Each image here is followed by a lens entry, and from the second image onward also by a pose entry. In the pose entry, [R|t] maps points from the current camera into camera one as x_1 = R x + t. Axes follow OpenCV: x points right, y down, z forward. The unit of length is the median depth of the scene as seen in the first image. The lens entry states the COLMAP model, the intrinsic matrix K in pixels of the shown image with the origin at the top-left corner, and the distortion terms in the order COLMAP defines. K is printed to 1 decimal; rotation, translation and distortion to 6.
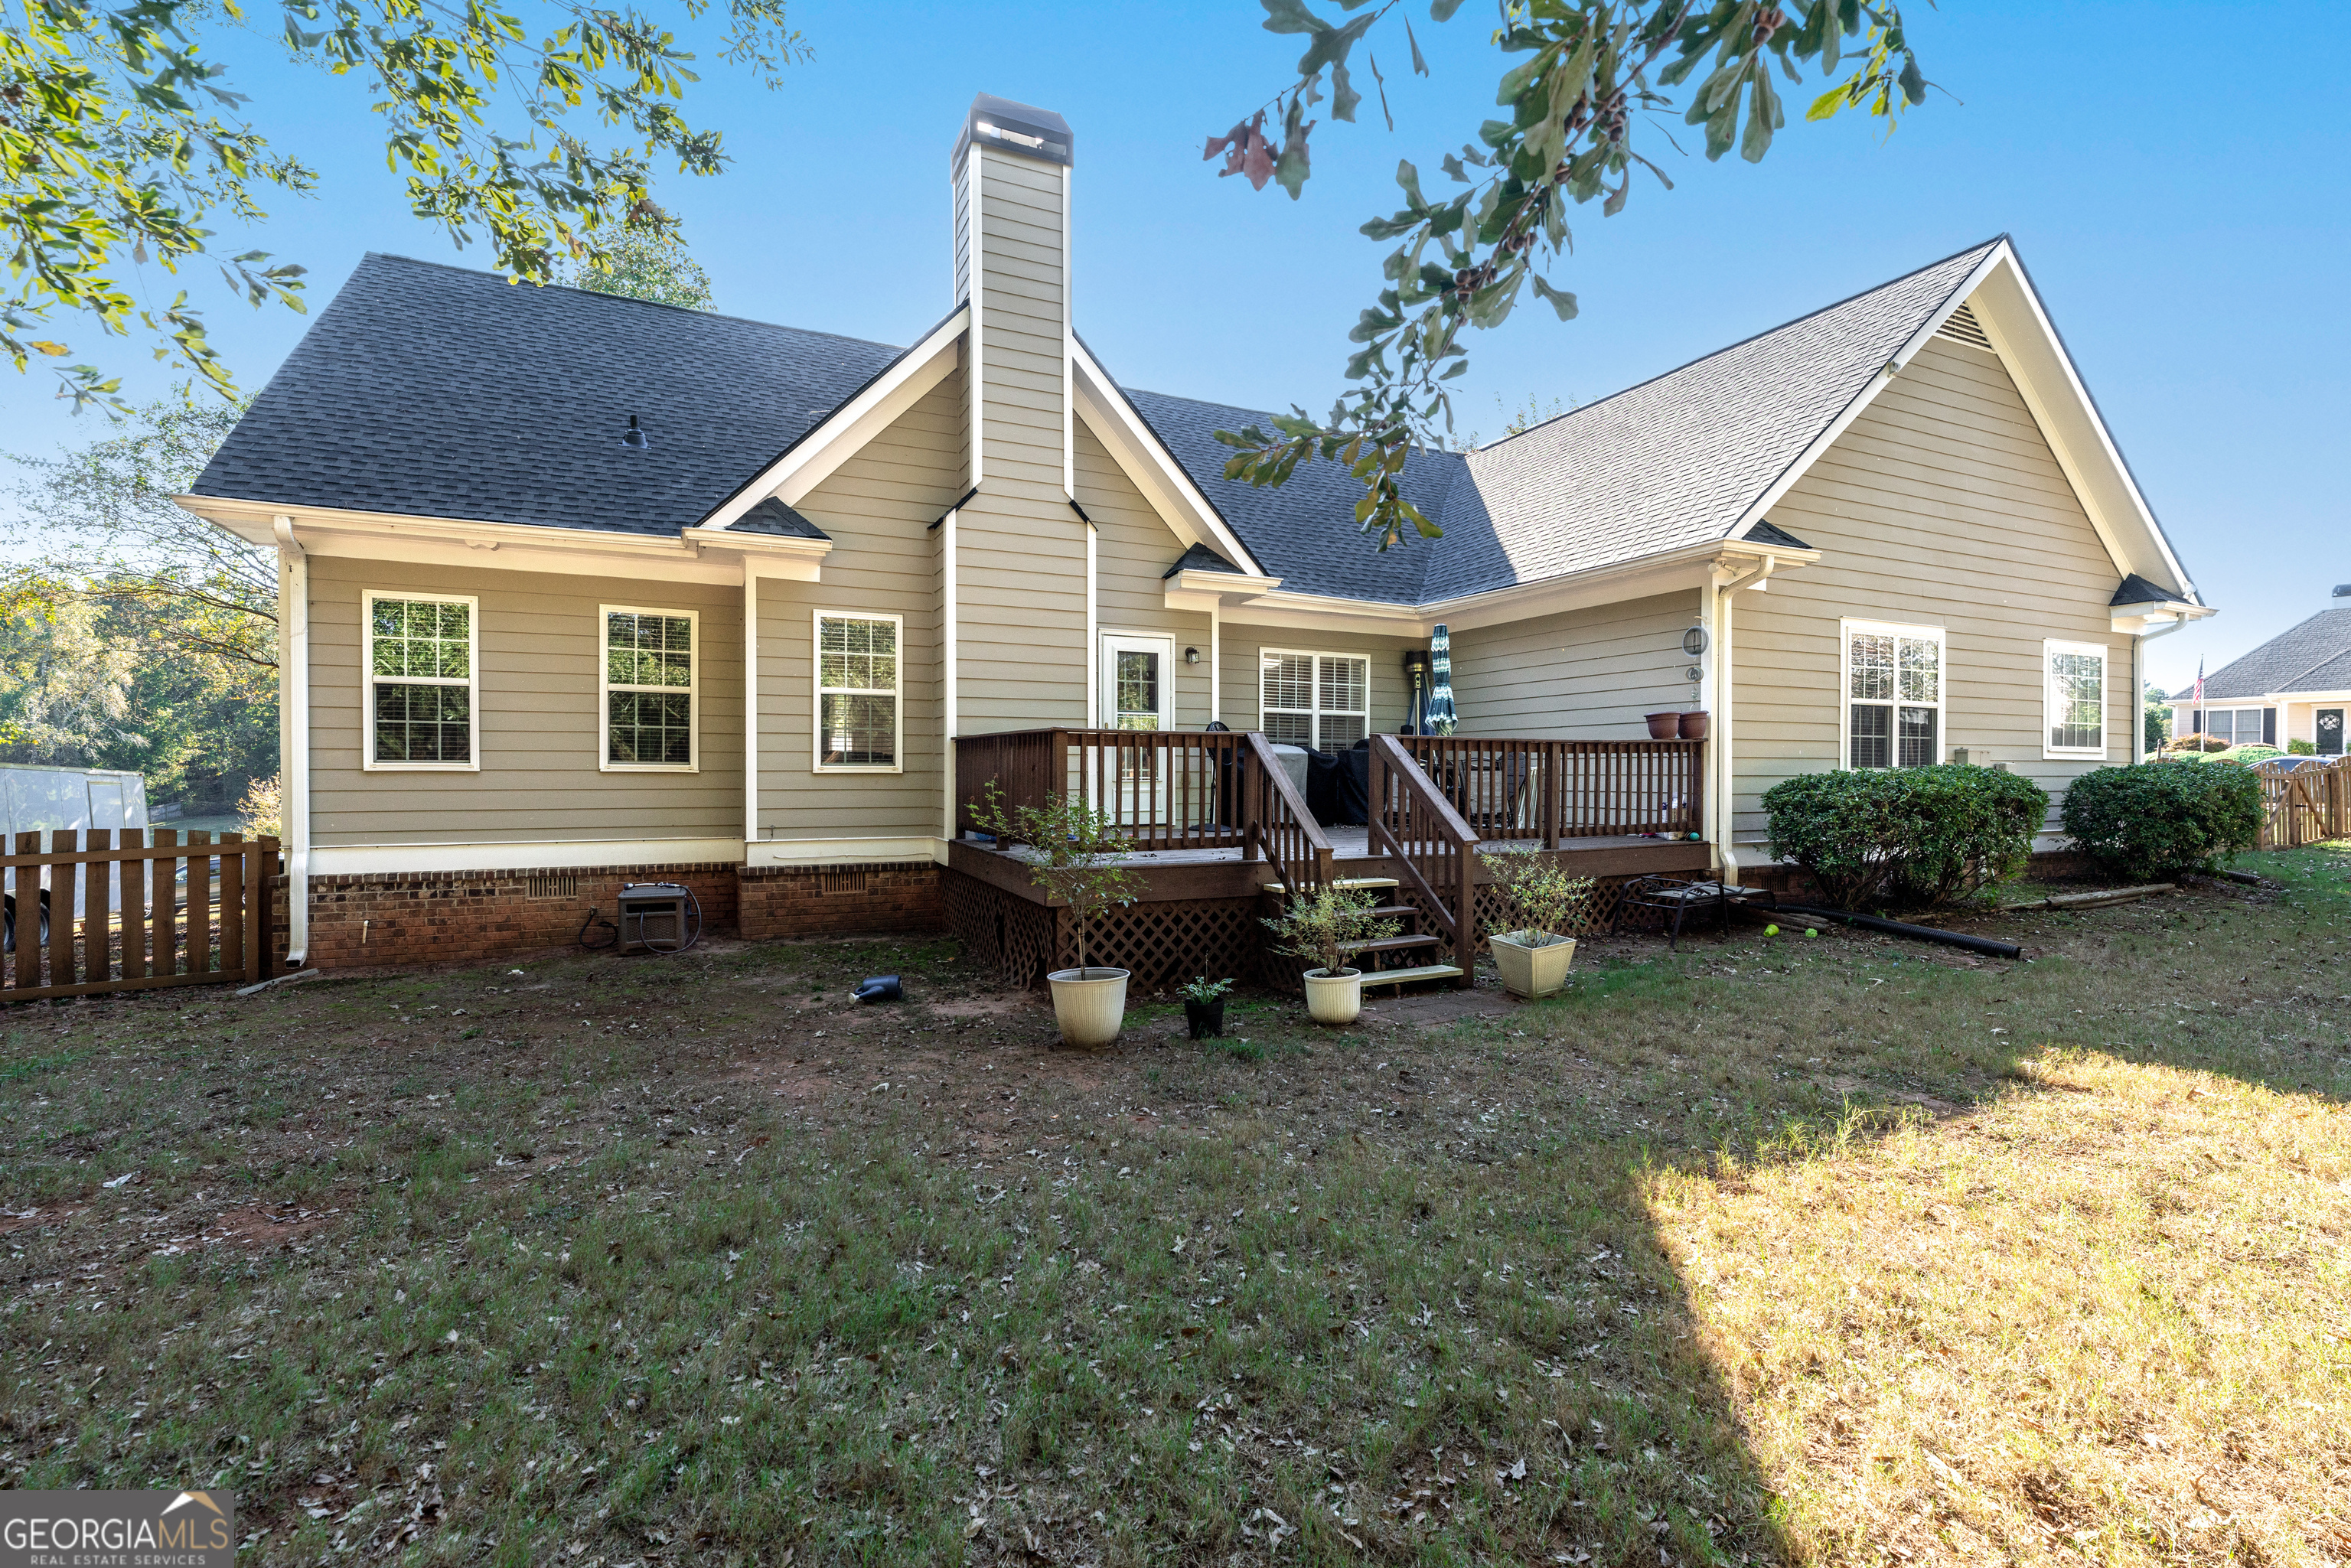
lens RADIAL K [[1003.1, 0, 1179.5], [0, 1003.1, 784.9], [0, 0, 1]] dist [0.001448, 0.000163]
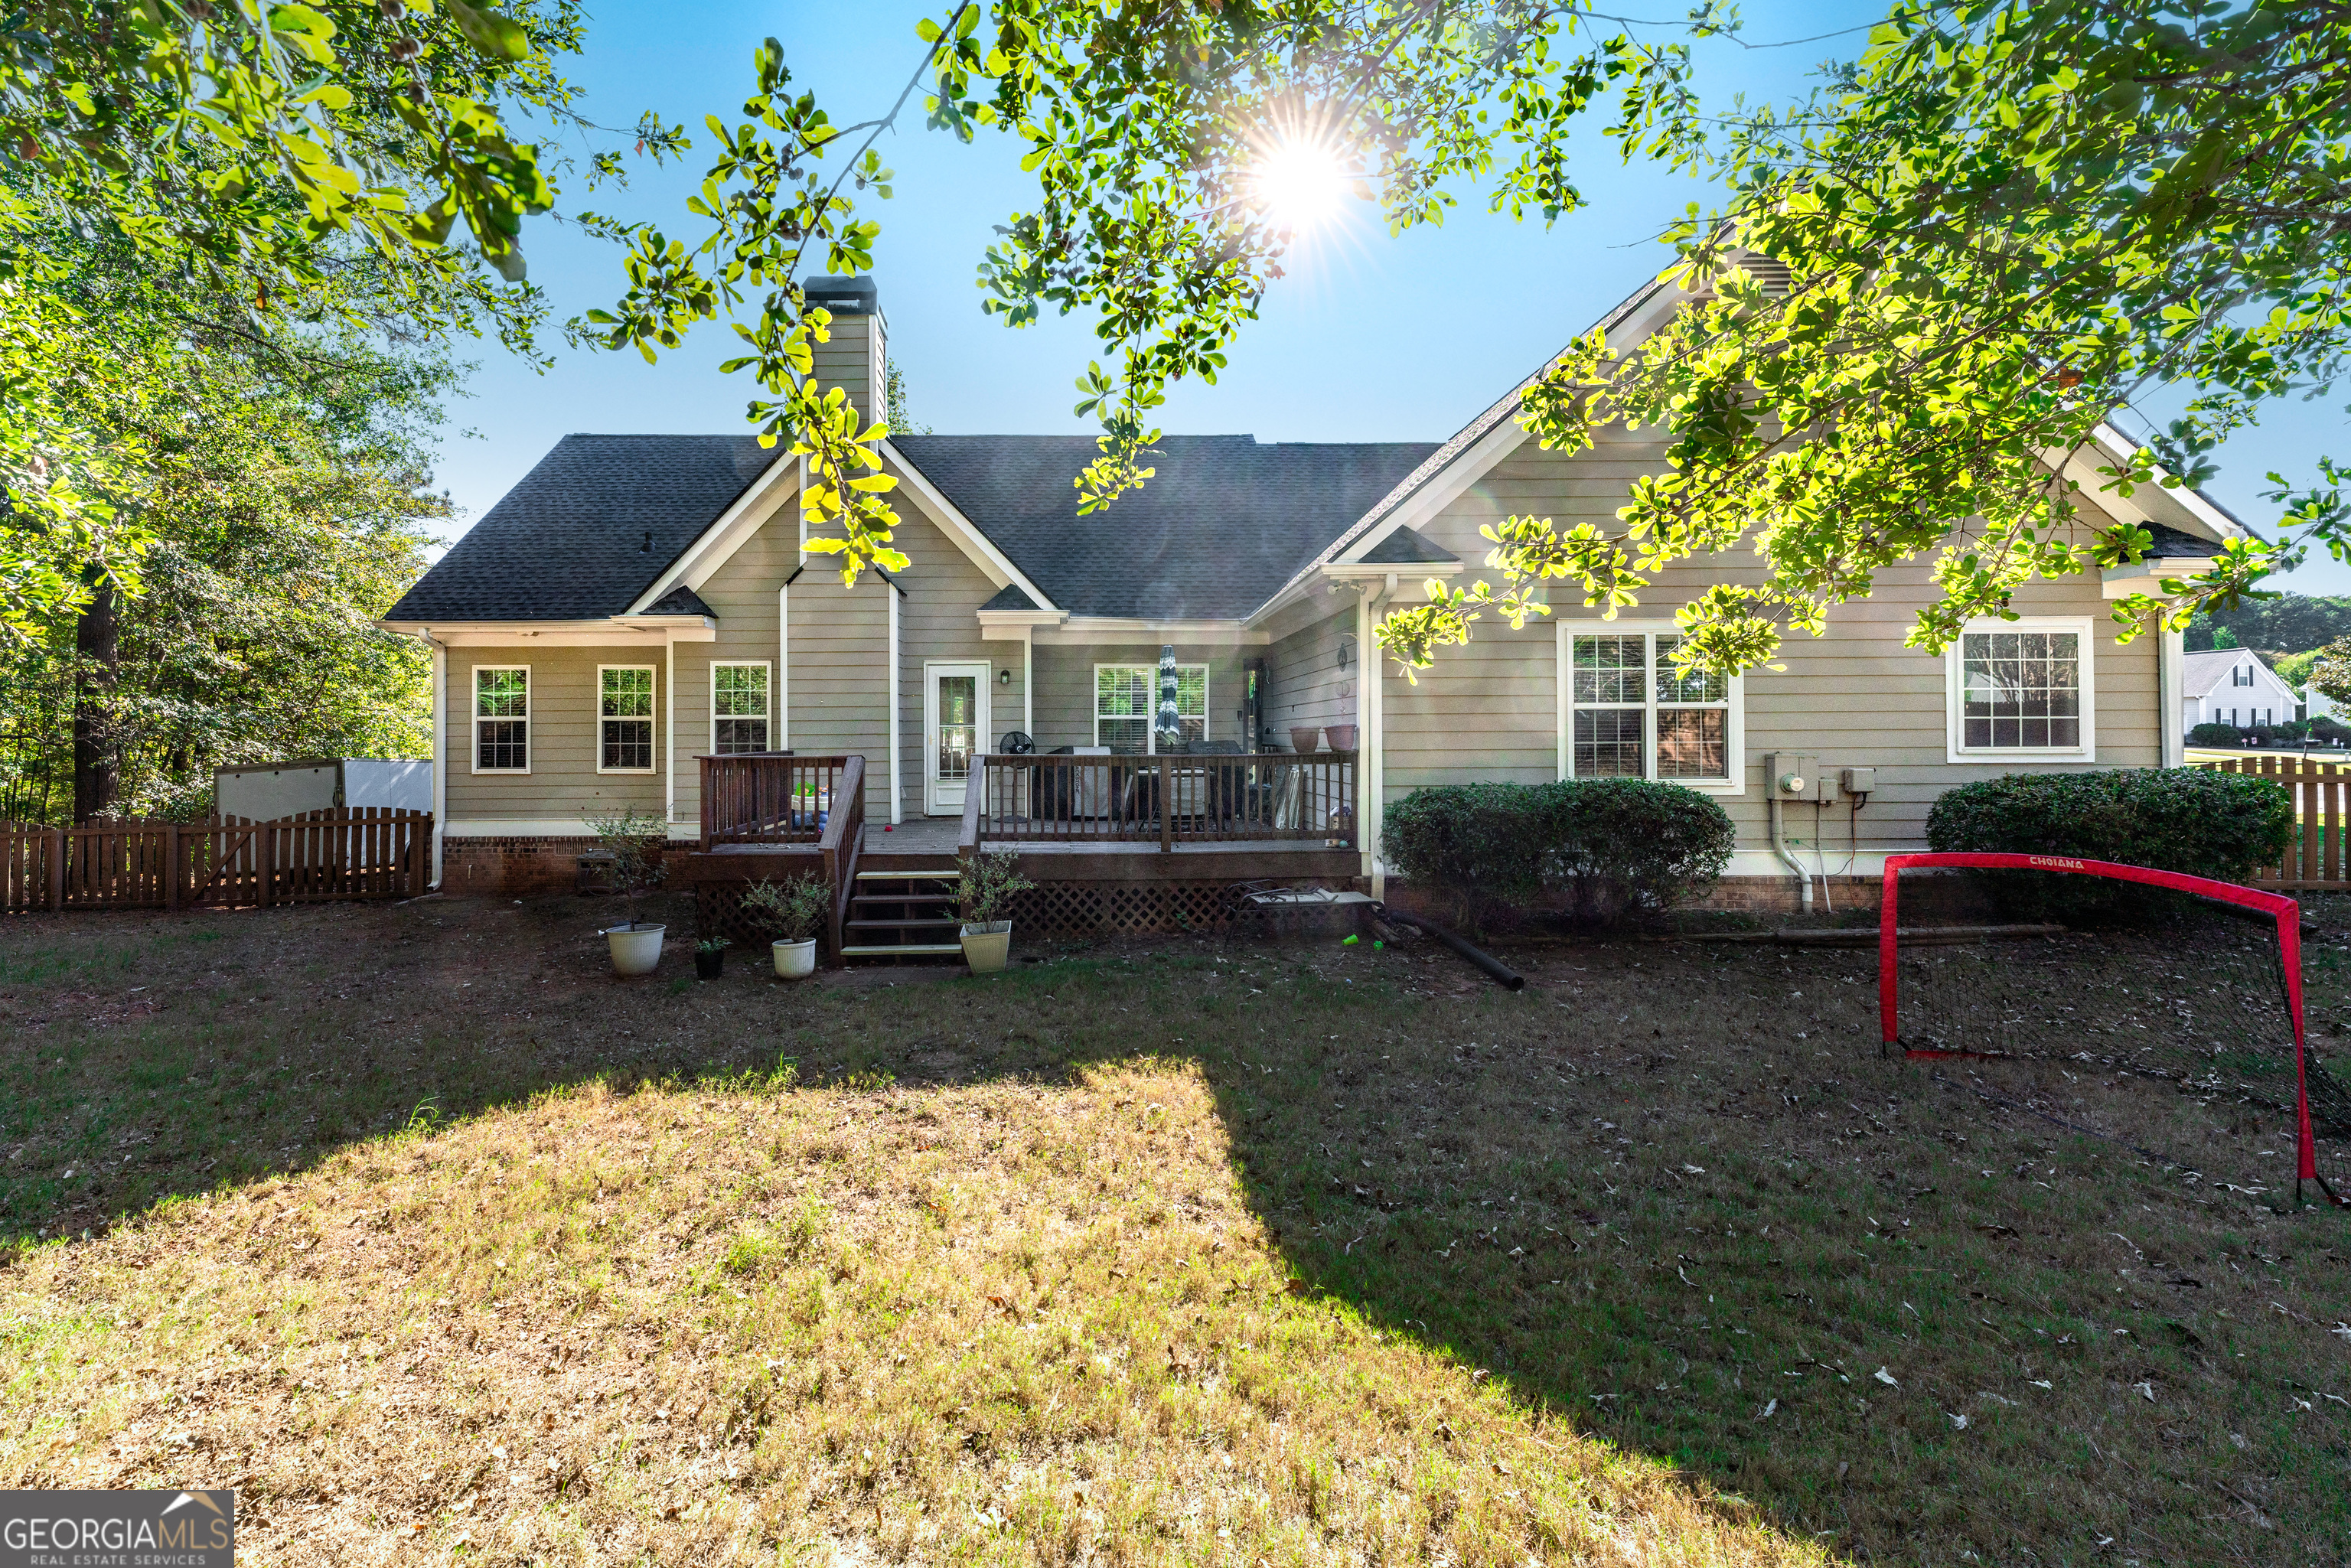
lens RADIAL K [[979.5, 0, 1136.5], [0, 979.5, 723.0], [0, 0, 1]] dist [-0.002796, 0.000382]
pose [[0.910549, -0.010420, -0.413270, 0.781877], [0.001058, 0.999738, -0.022875, -0.055273], [0.413400, 0.020392, 0.910321, -0.017615]]
